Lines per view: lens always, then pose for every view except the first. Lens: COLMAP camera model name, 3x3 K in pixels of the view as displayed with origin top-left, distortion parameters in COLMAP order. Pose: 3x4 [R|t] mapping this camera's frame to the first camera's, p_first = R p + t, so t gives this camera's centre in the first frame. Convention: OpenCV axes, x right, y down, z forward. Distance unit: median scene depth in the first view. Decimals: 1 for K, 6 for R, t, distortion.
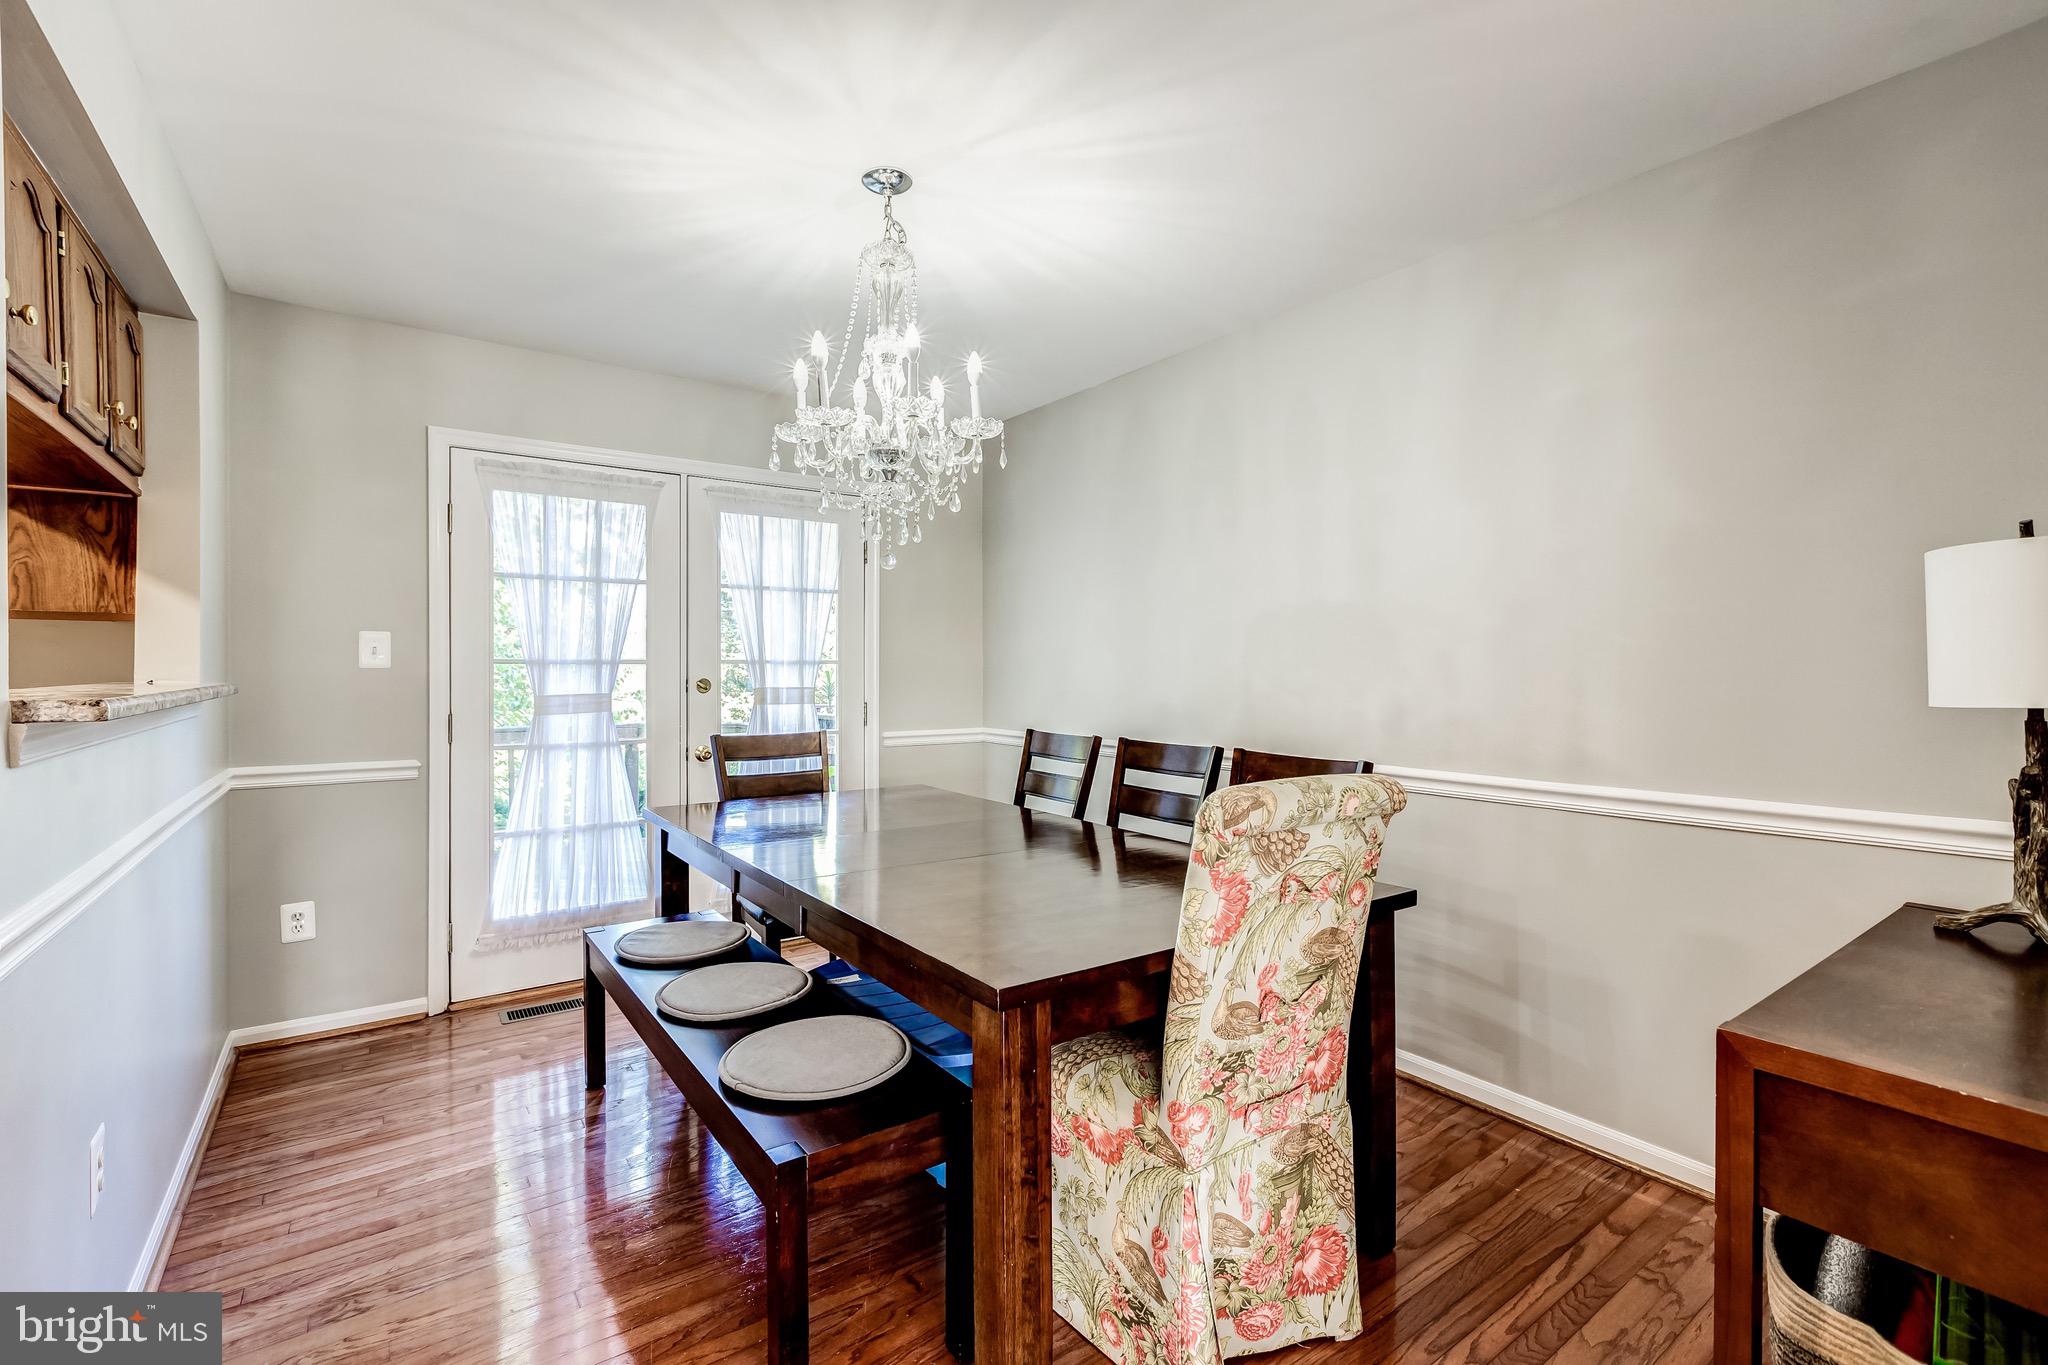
lens RADIAL K [[907.0, 0, 1015.7], [0, 907.0, 673.8], [0, 0, 1]] dist [0.002188, 0.000448]
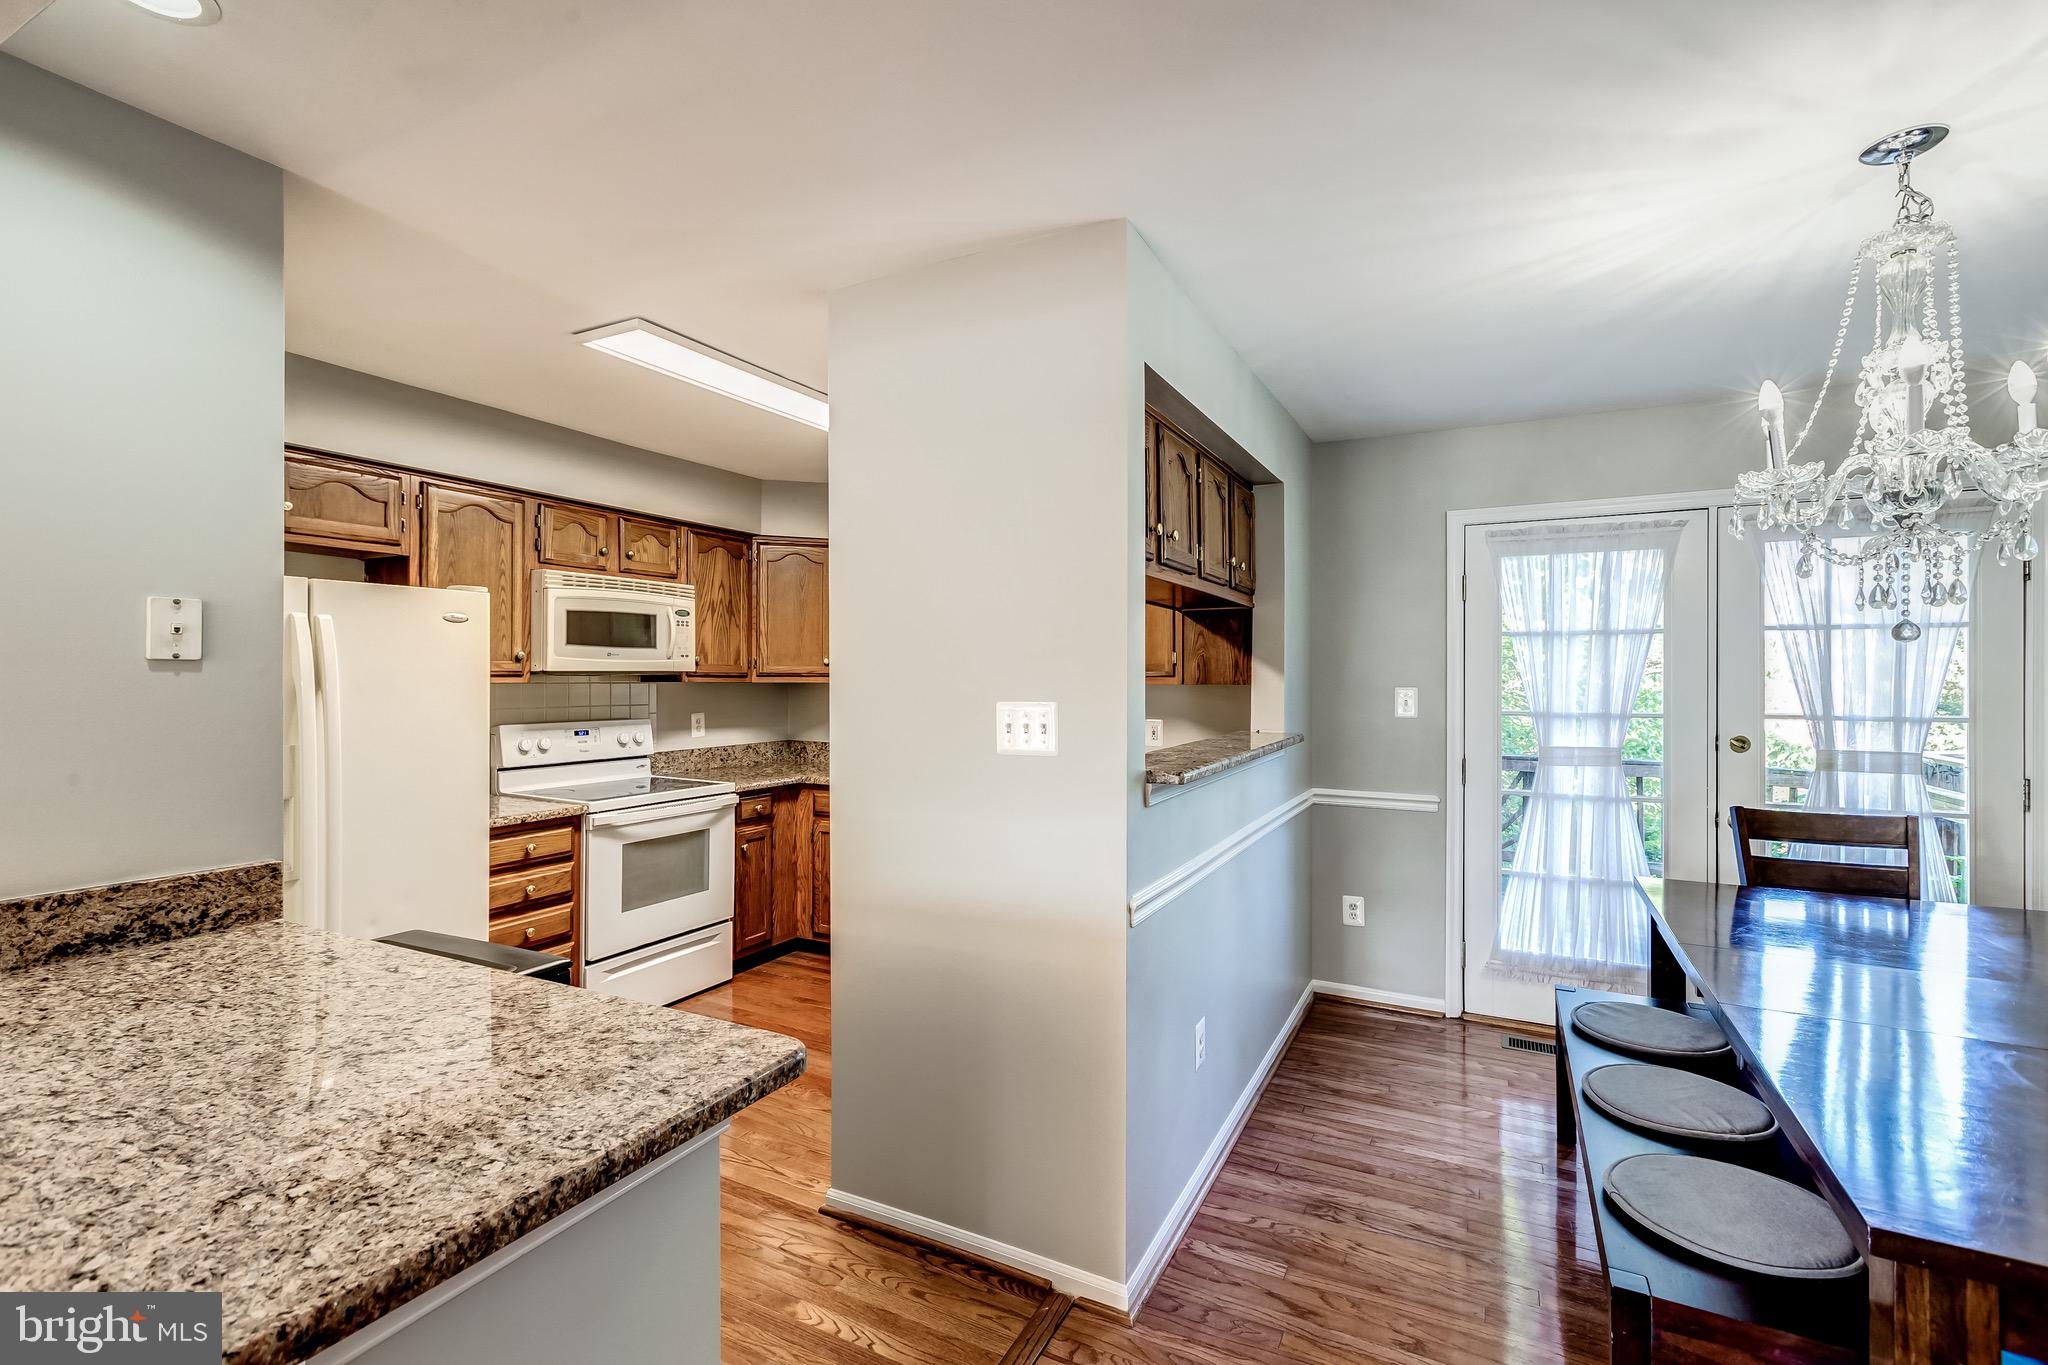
lens RADIAL K [[908.6, 0, 1015.7], [0, 908.6, 673.8], [0, 0, 1]] dist [0.002234, 0.000350]
pose [[0.447993, -0.000771, -0.894037, 0.151113], [-0.004548, 0.999985, -0.003141, -0.057895], [0.894026, 0.005473, 0.447983, -0.020228]]
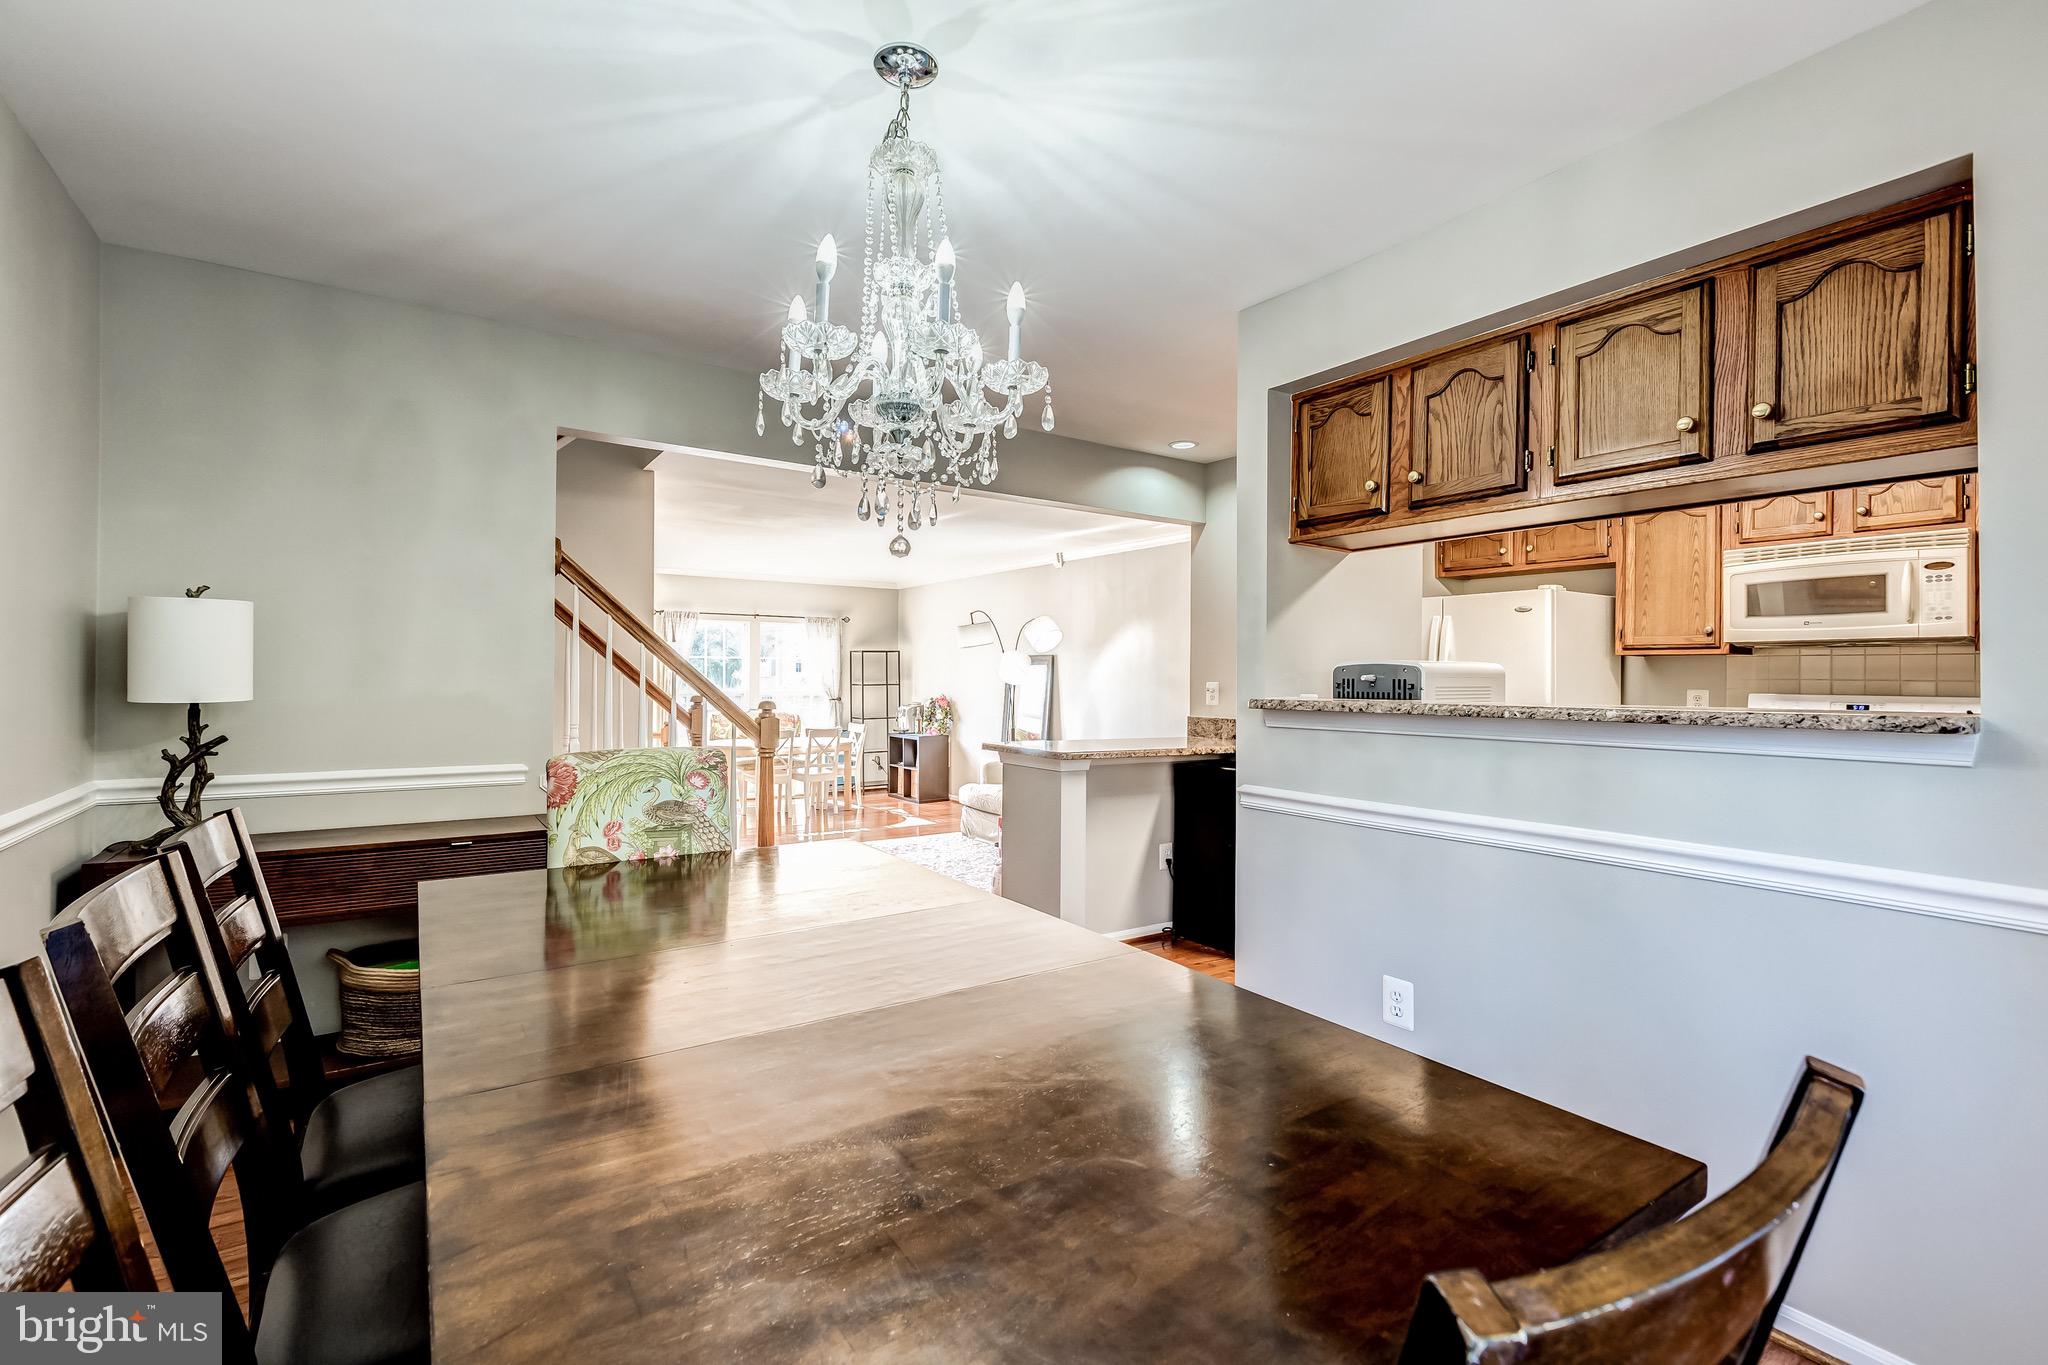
lens RADIAL K [[908.6, 0, 1015.7], [0, 908.6, 673.8], [0, 0, 1]] dist [0.002234, 0.000350]
pose [[-0.999405, -0.009773, 0.033085, -0.192328], [-0.009867, 0.999948, -0.002669, -0.006904], [-0.033057, -0.002994, -0.999449, 1.240159]]
